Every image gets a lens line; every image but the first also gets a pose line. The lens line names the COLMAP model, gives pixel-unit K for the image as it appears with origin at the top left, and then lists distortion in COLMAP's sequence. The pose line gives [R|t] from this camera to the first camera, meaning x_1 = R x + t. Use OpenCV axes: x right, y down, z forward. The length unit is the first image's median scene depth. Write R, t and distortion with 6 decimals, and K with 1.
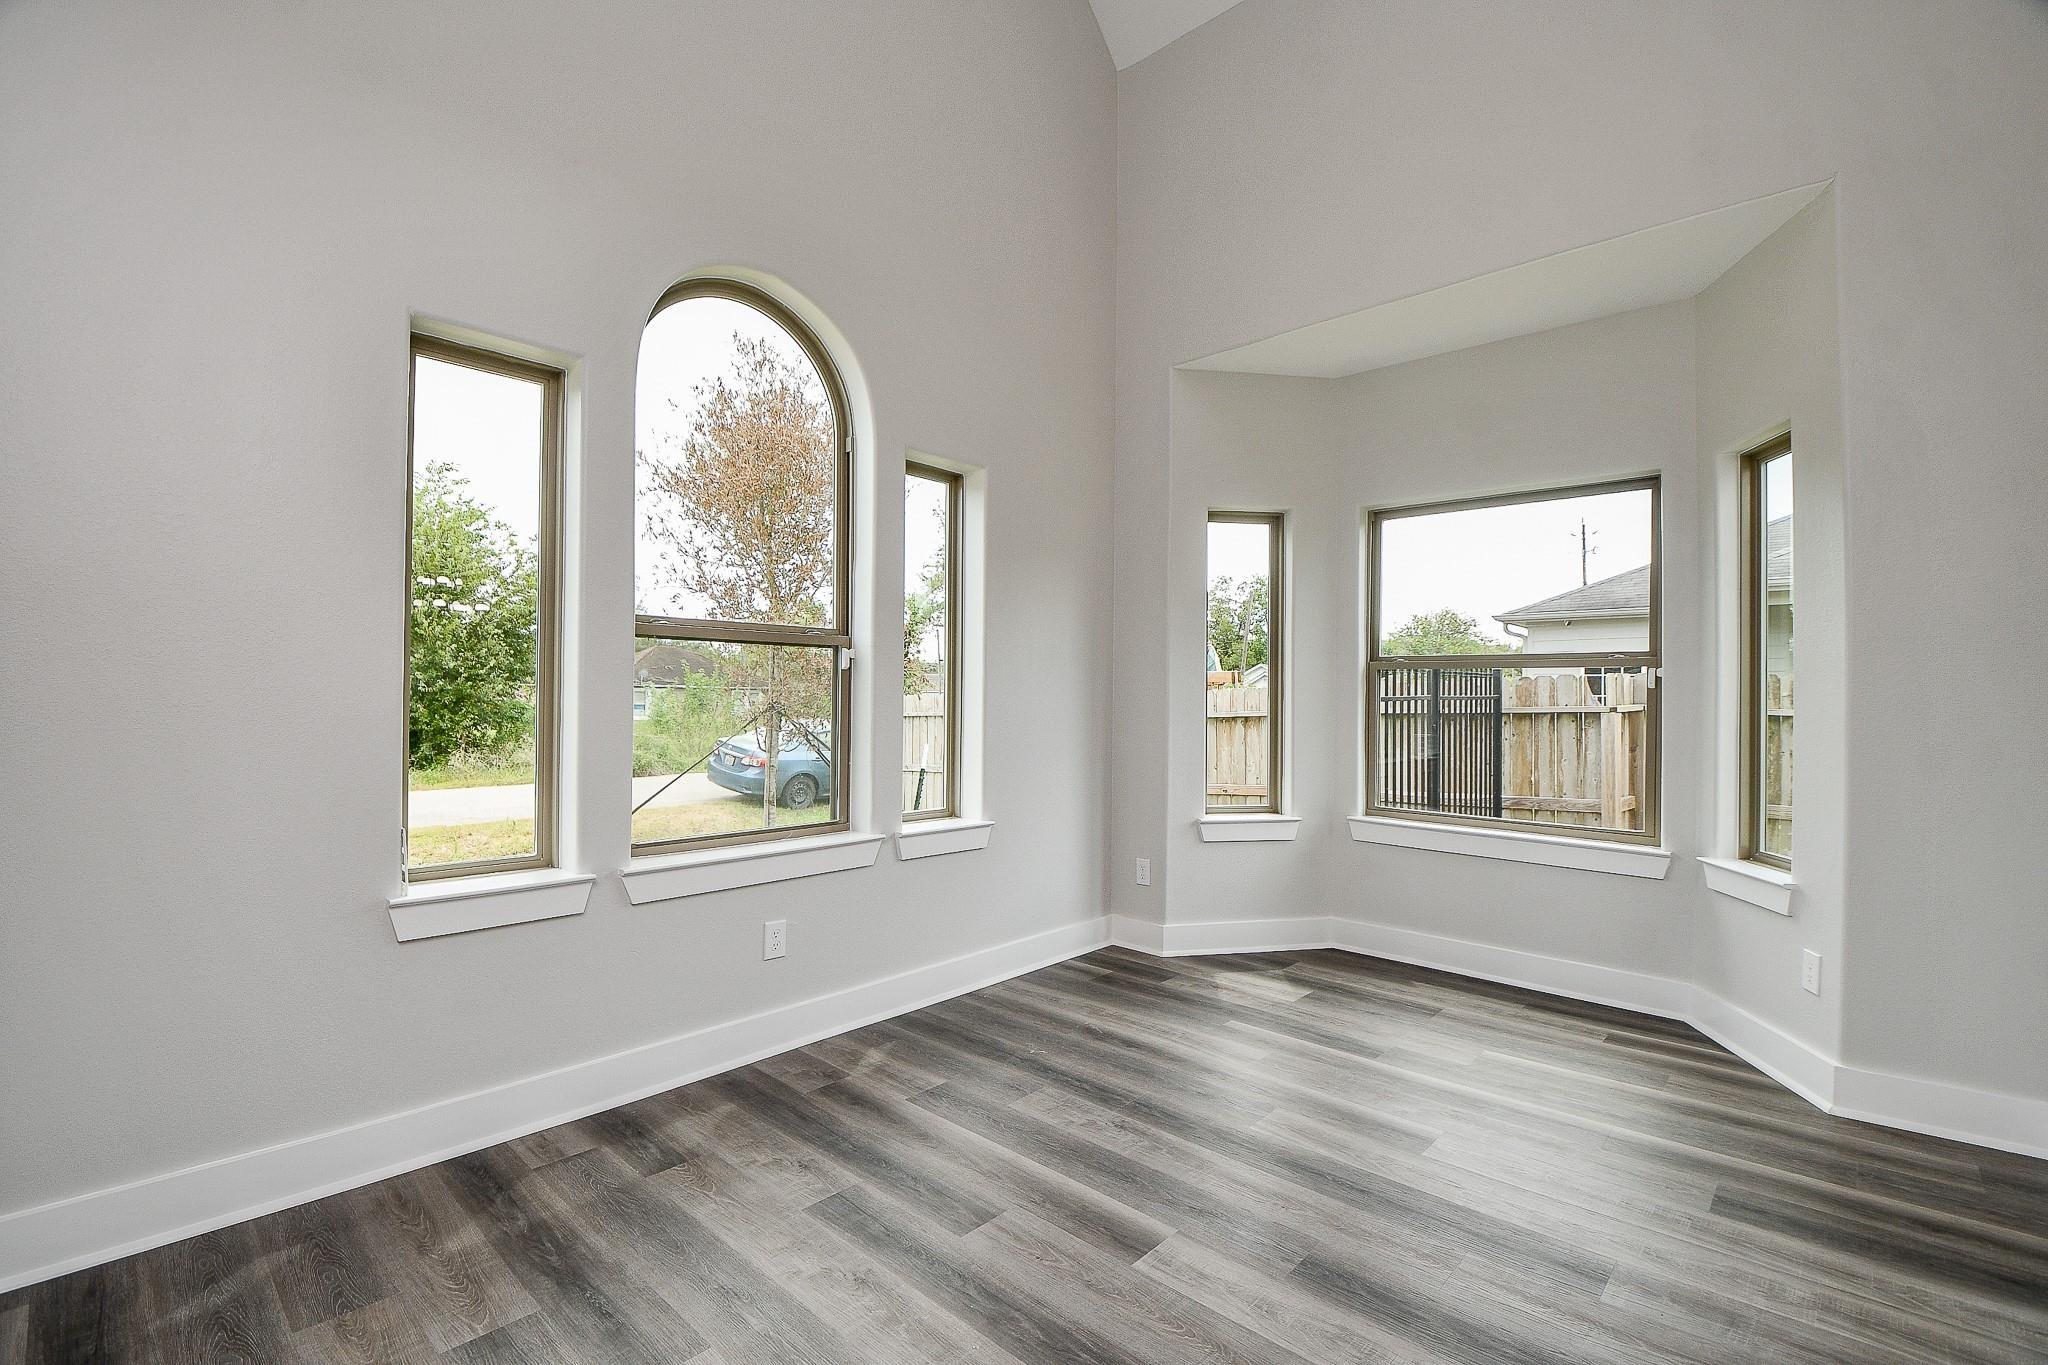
lens RADIAL K [[908.2, 0, 1024.0], [0, 908.2, 682.5], [0, 0, 1]] dist [-0.002076, -0.015842]
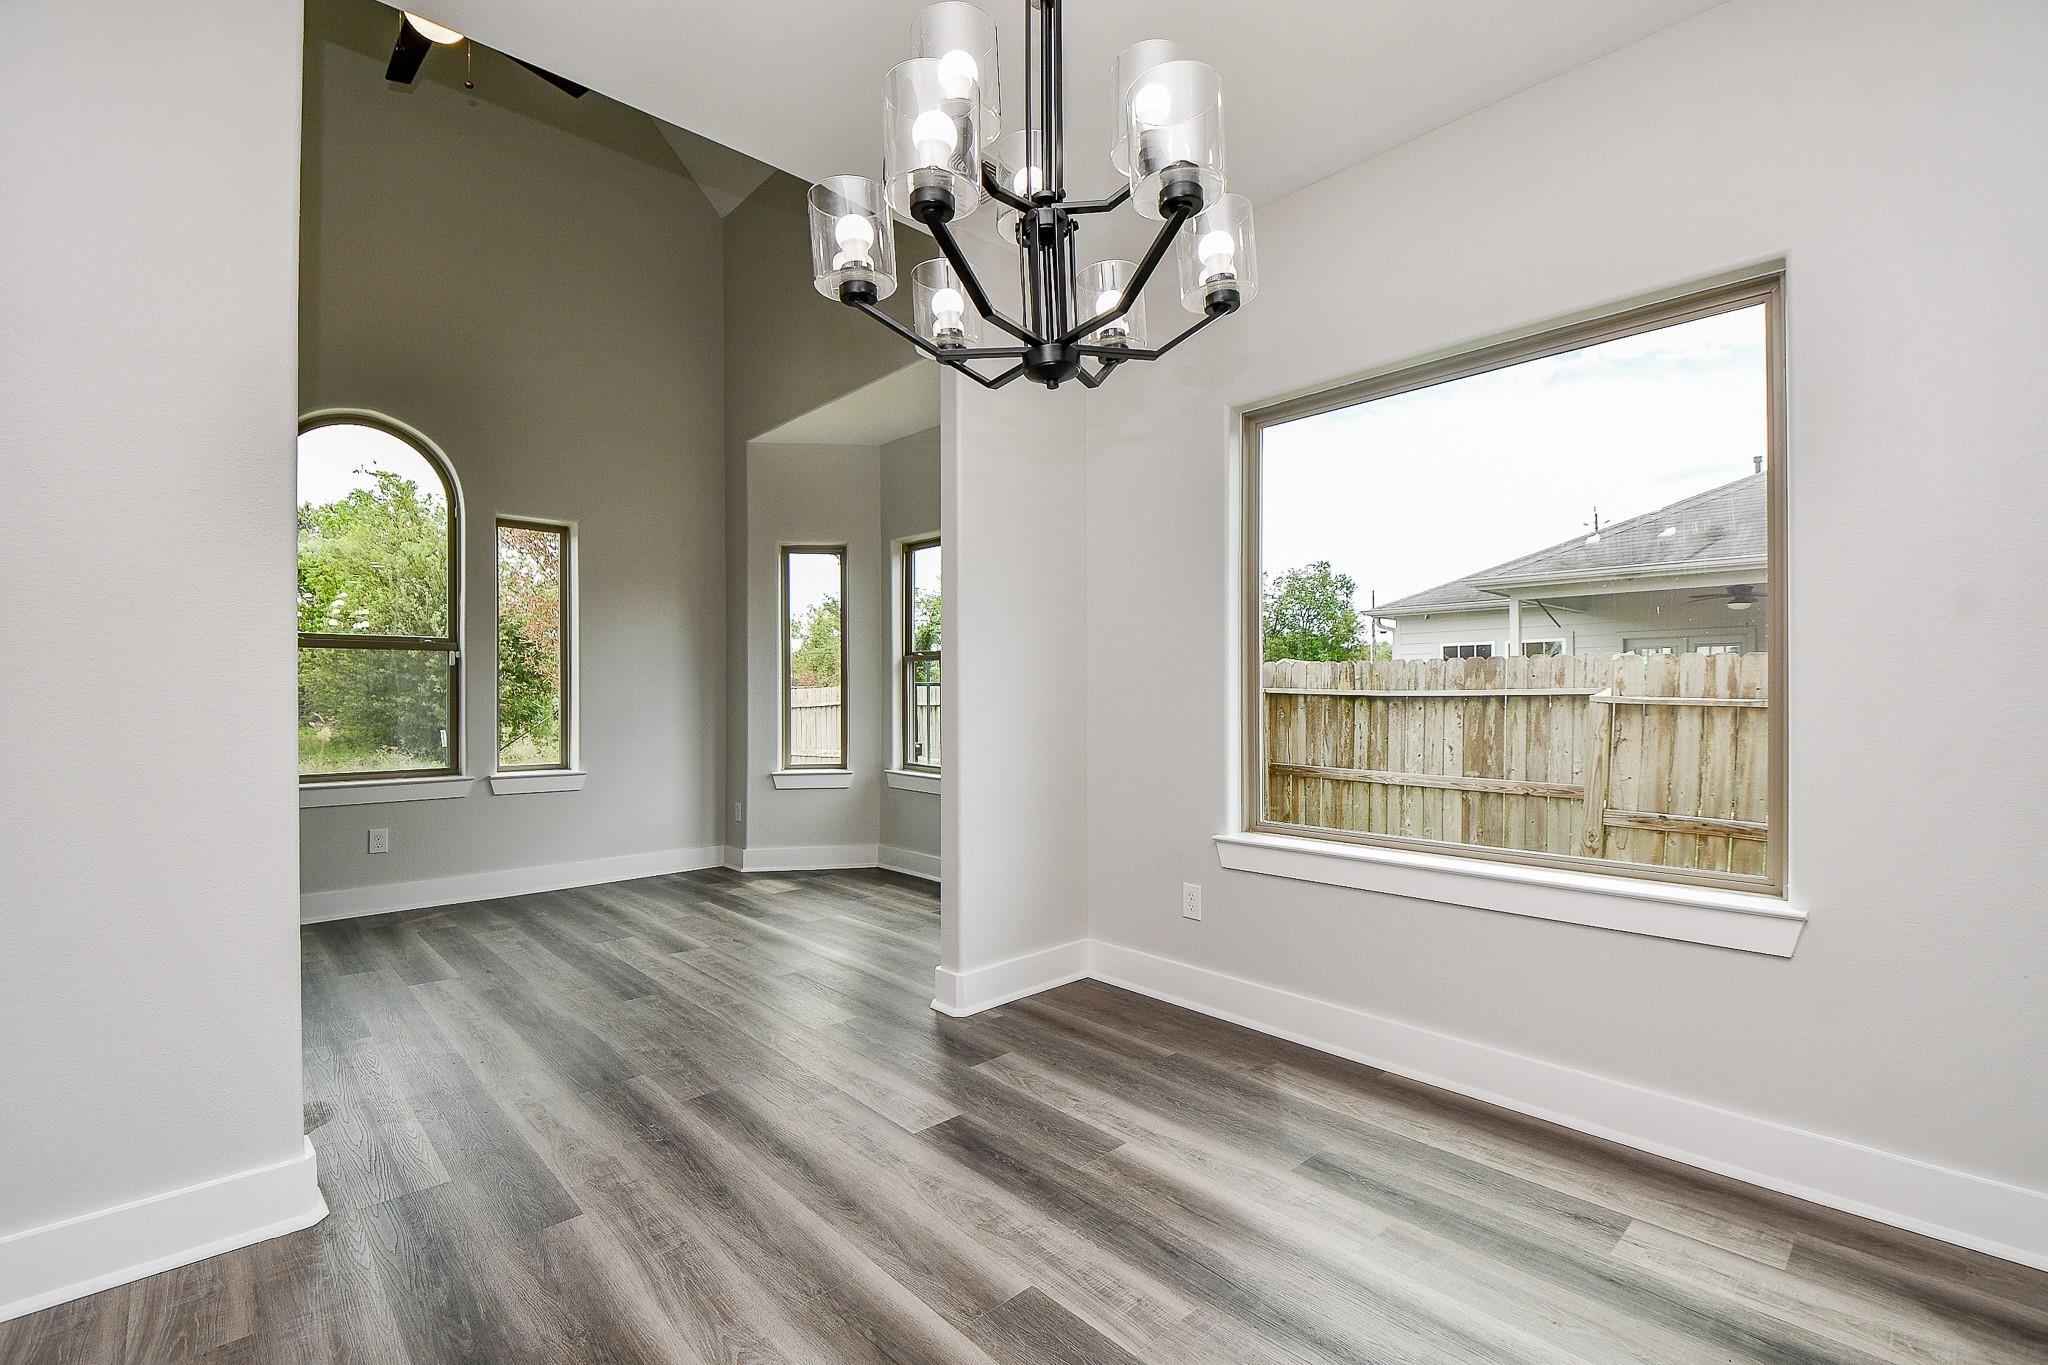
lens RADIAL K [[895.6, 0, 1026.7], [0, 895.6, 691.7], [0, 0, 1]] dist [0.023990, -0.020713]
pose [[0.997530, -0.010169, -0.069506, 0.799415], [0.011081, 0.999857, 0.012740, 0.018612], [0.069366, -0.013479, 0.997500, -0.386418]]
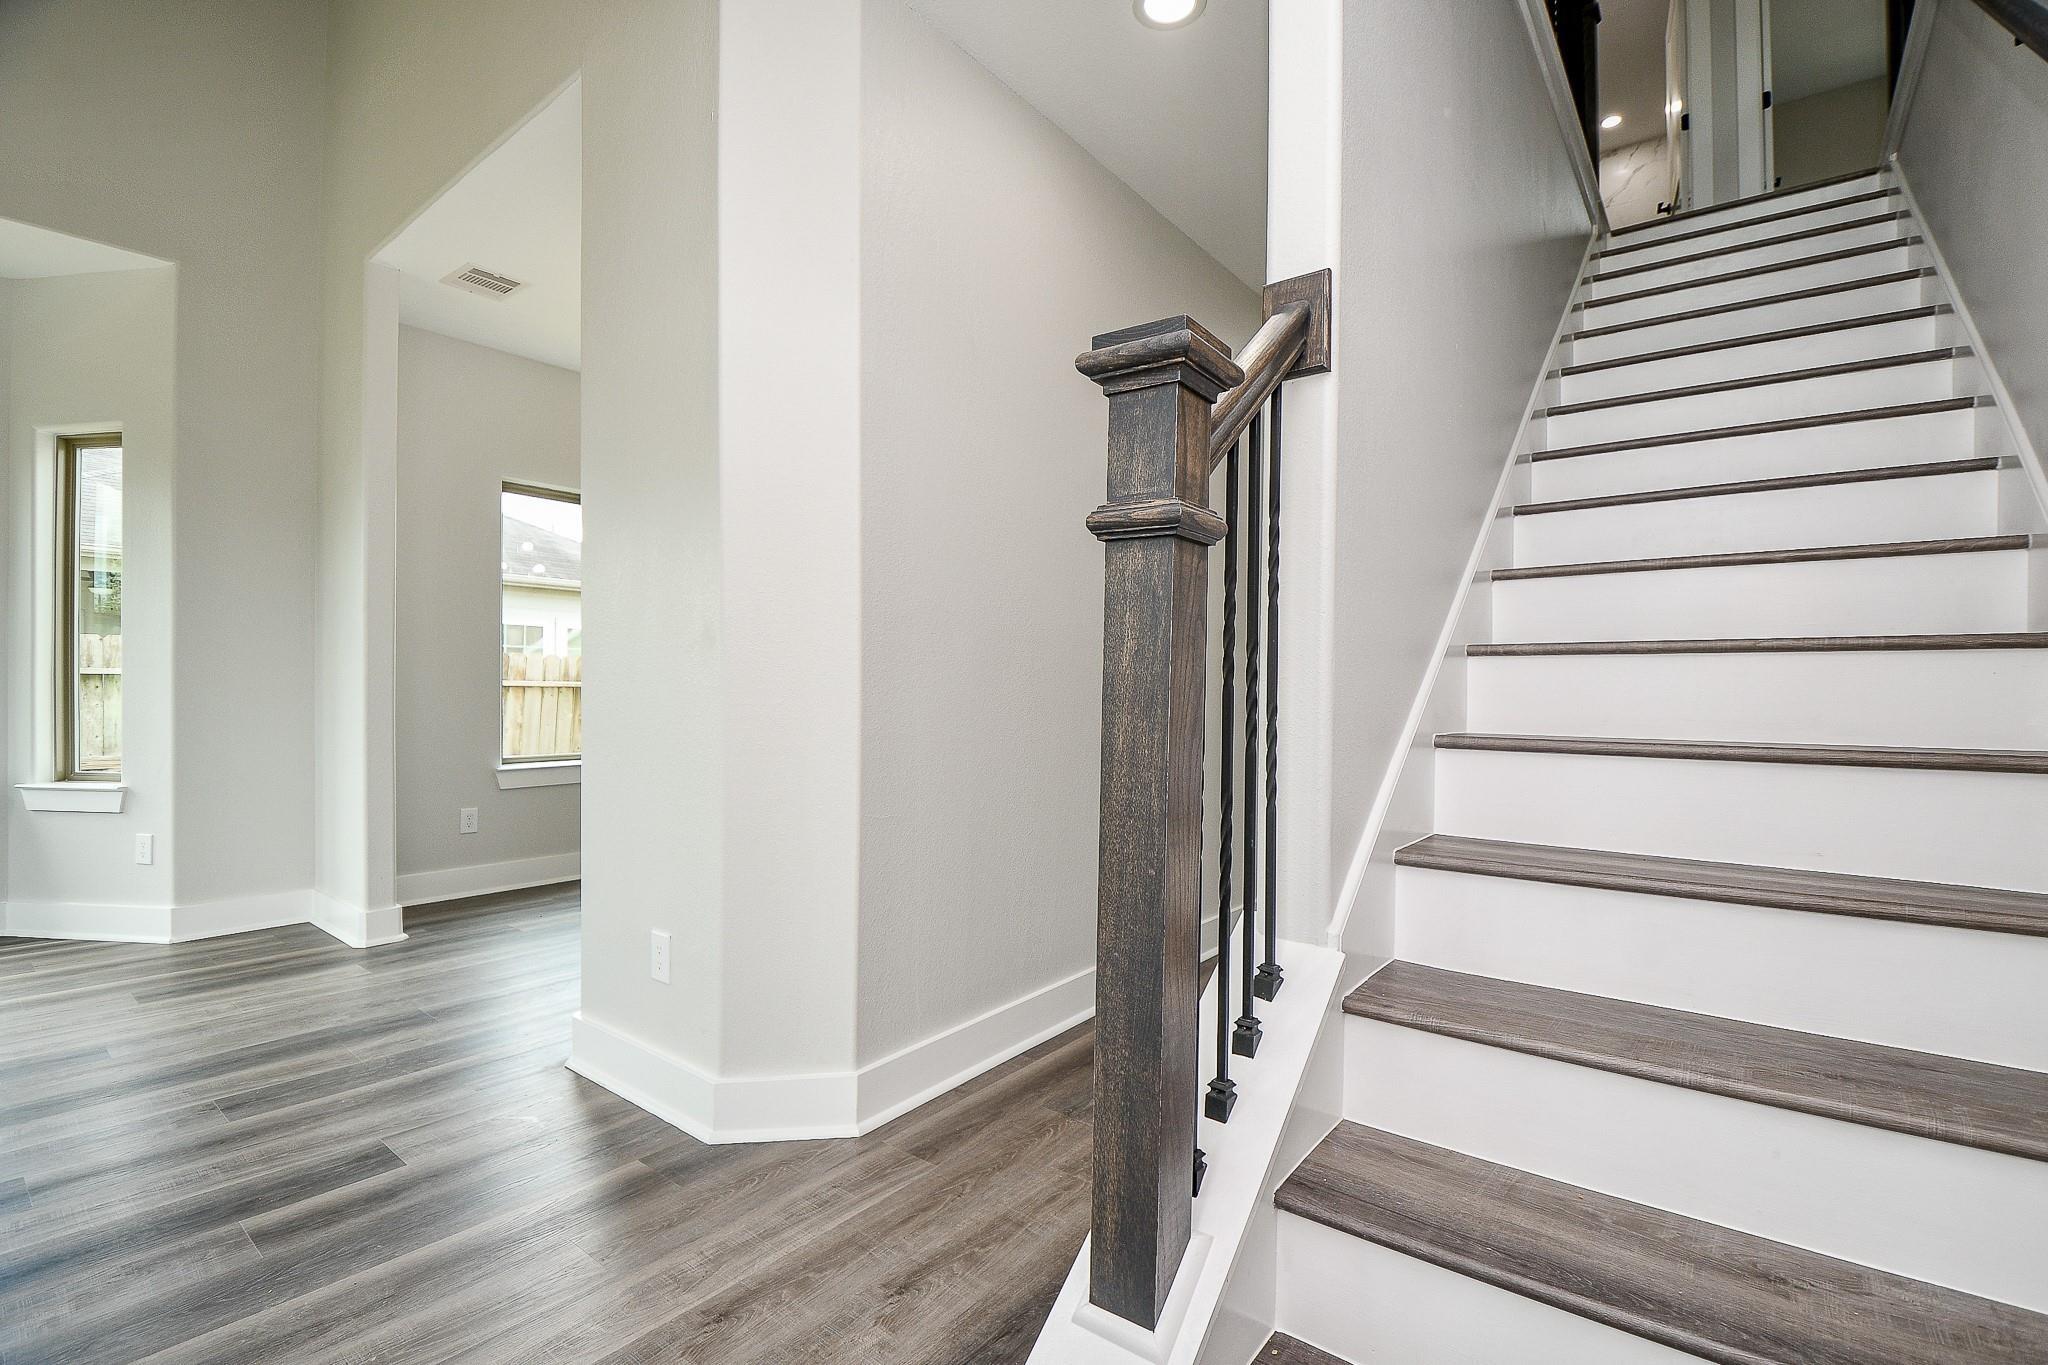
lens RADIAL K [[934.3, 0, 1024.0], [0, 934.3, 682.5], [0, 0, 1]] dist [-0.038081, 0.000245]
pose [[-0.079824, -0.004419, 0.996799, -0.433745], [-0.021783, 0.999759, 0.002687, 0.033978], [-0.996571, -0.021499, -0.079901, -0.149756]]
